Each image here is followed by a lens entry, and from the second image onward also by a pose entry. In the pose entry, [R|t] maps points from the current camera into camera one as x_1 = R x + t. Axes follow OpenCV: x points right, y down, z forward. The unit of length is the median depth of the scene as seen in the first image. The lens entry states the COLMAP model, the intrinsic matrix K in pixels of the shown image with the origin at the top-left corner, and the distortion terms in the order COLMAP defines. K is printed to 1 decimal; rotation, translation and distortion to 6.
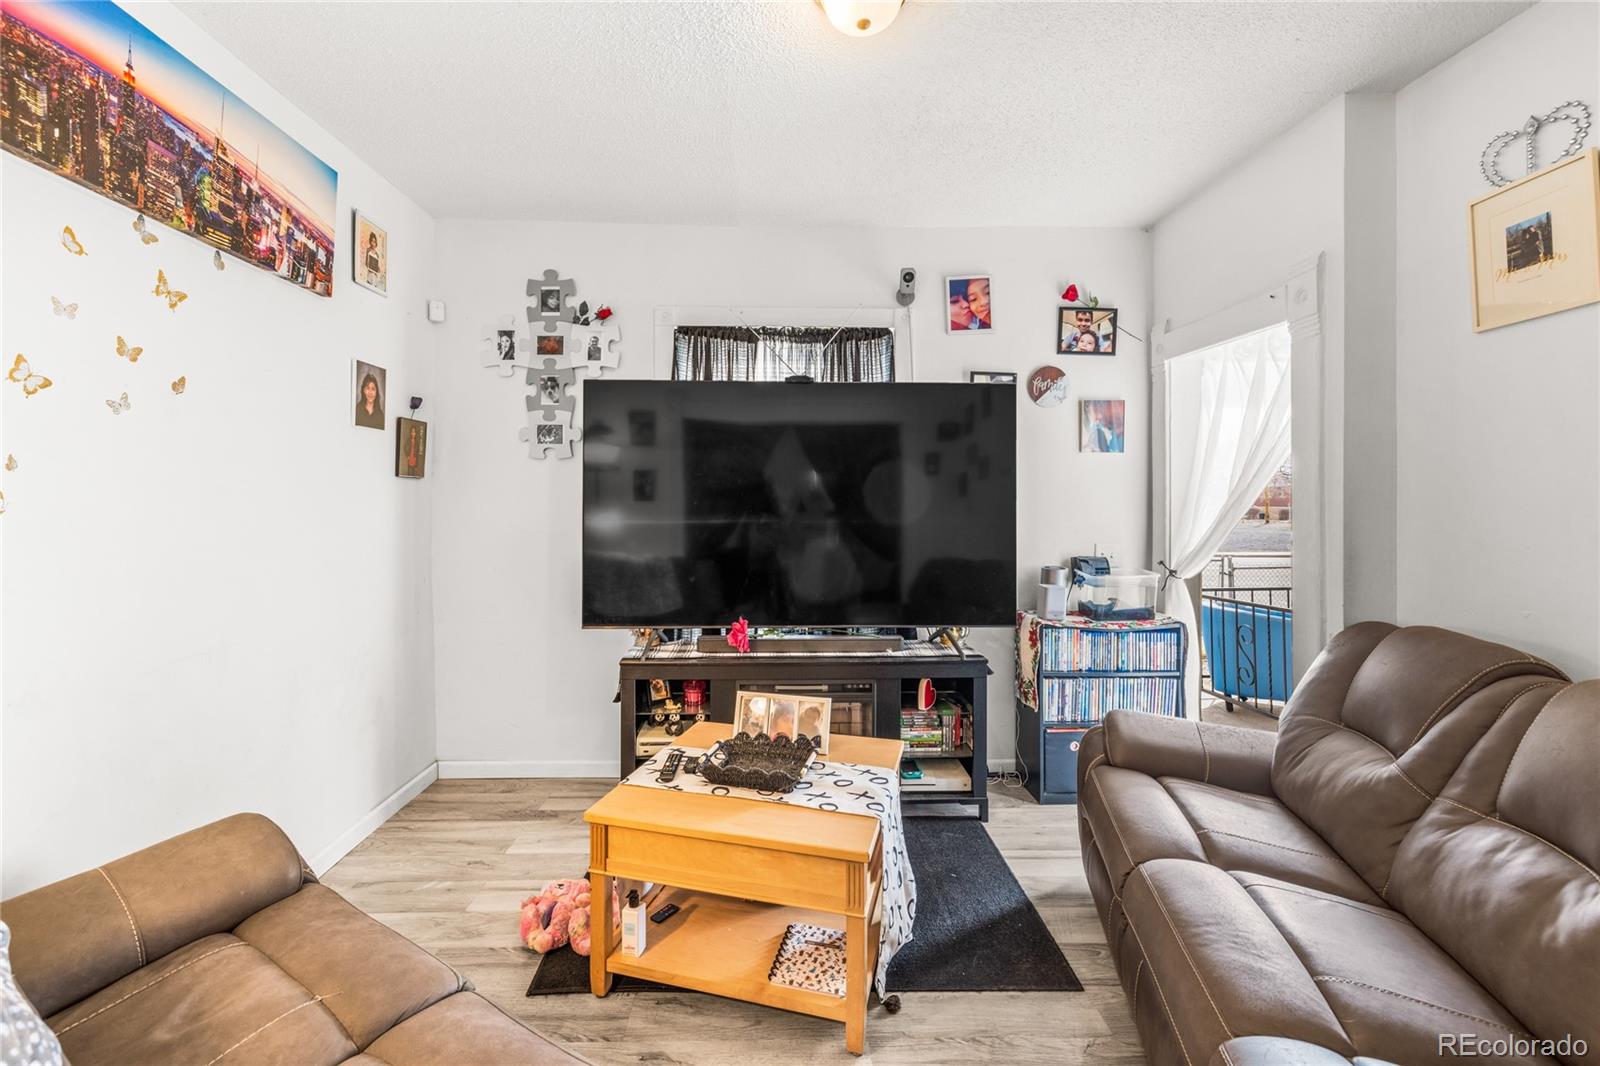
lens RADIAL K [[675.4, 0, 783.5], [0, 675.4, 504.7], [0, 0, 1]] dist [-0.004552, -0.000265]
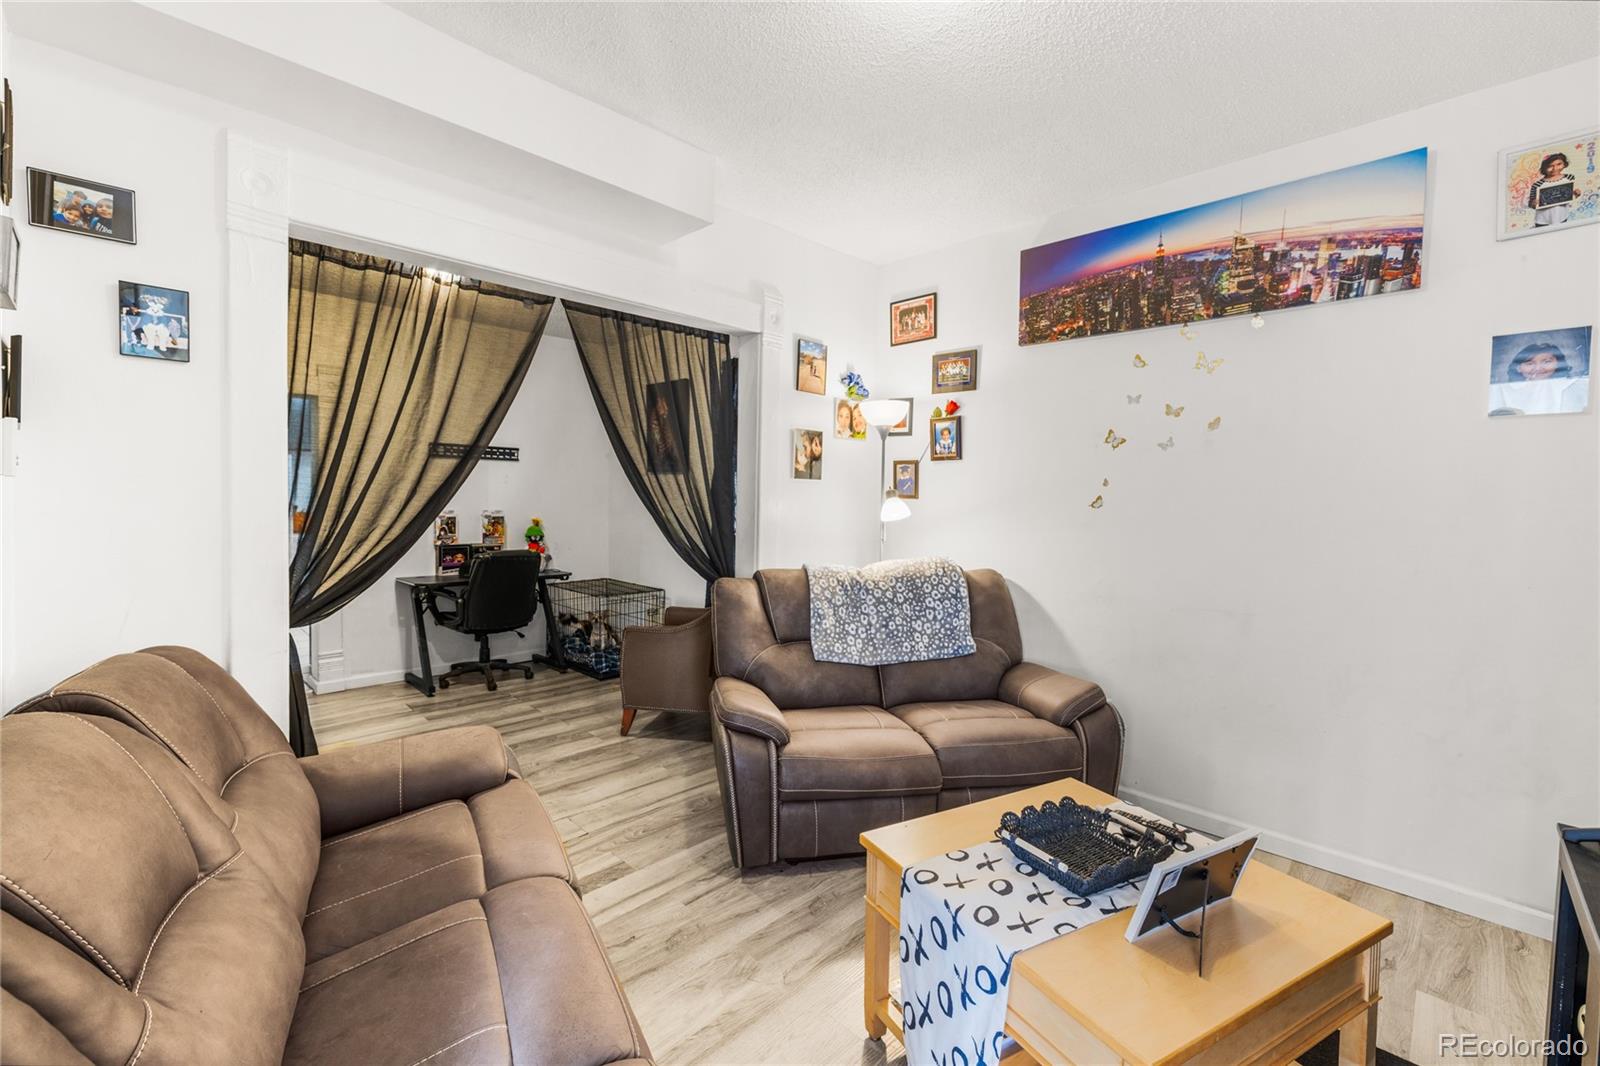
lens RADIAL K [[675.4, 0, 790.7], [0, 675.4, 519.2], [0, 0, 1]] dist [-0.004552, -0.000265]
pose [[-0.716155, 0.015343, -0.697773, 0.742317], [-0.018924, 0.998964, 0.041388, -0.011920], [0.697685, 0.042844, -0.715122, 1.322041]]
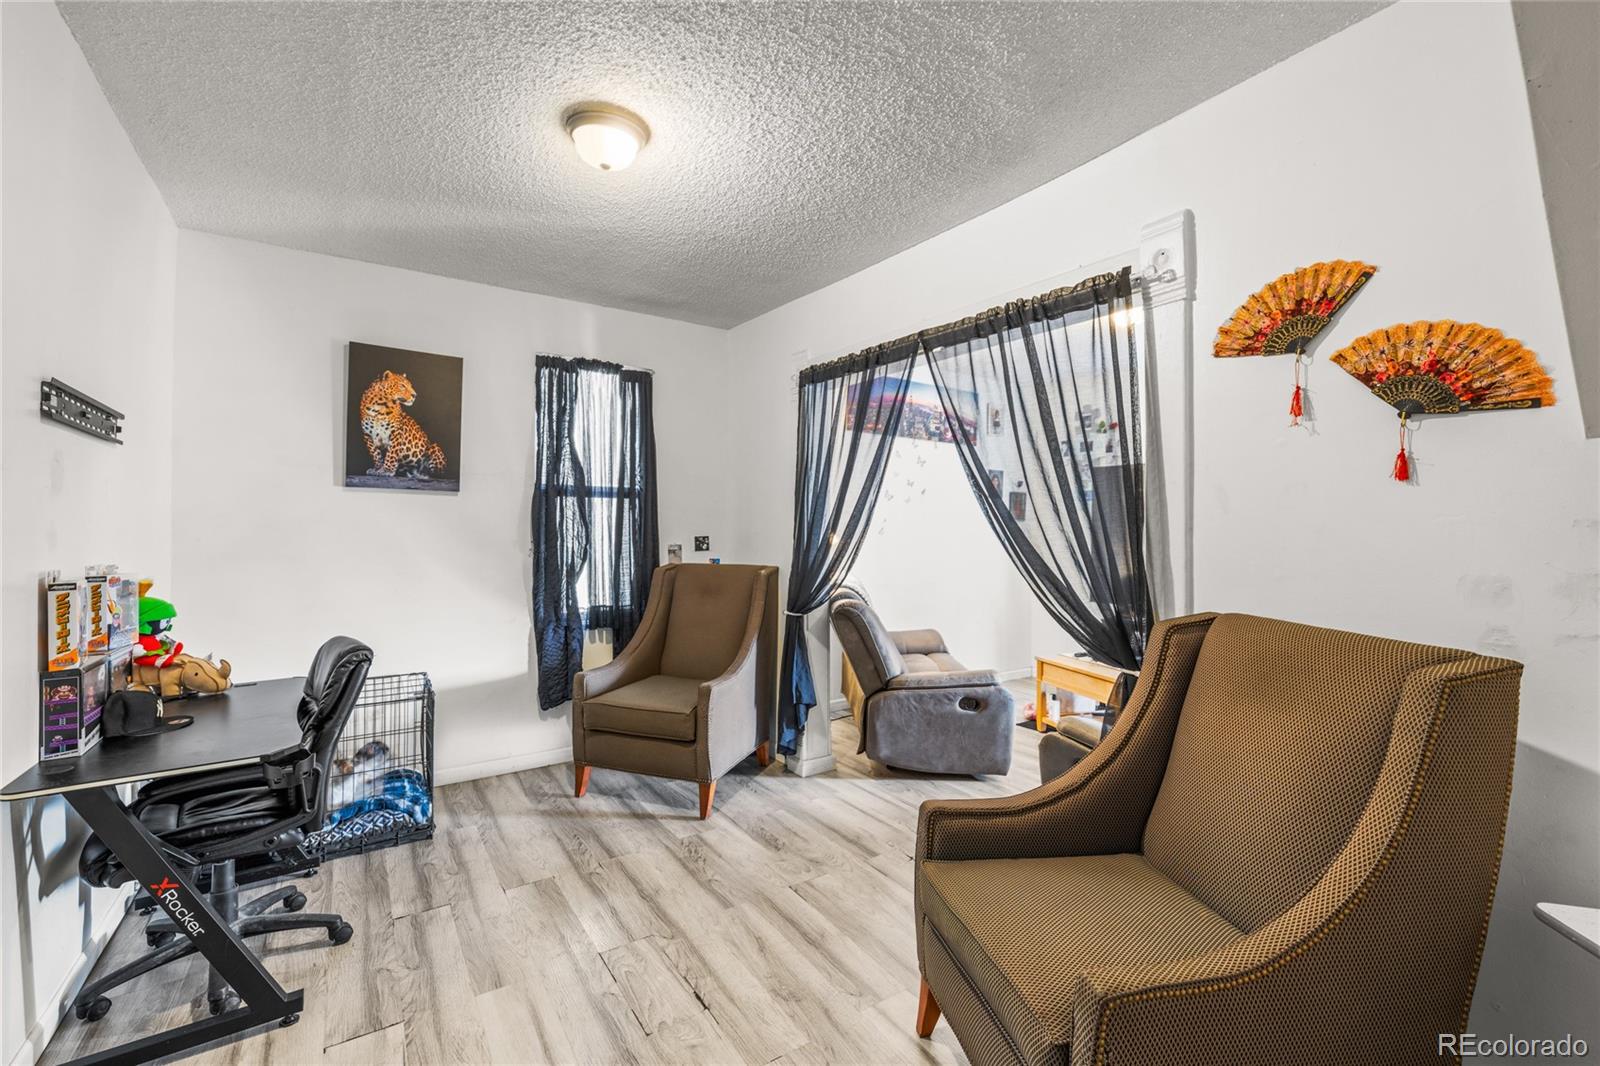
lens RADIAL K [[675.4, 0, 805.1], [0, 675.4, 530.1], [0, 0, 1]] dist [-0.004552, -0.000265]
pose [[0.560378, 0.001782, -0.828235, 1.185371], [-0.016470, 0.999824, -0.008993, 0.024056], [0.828073, 0.018680, 0.560309, -1.020345]]
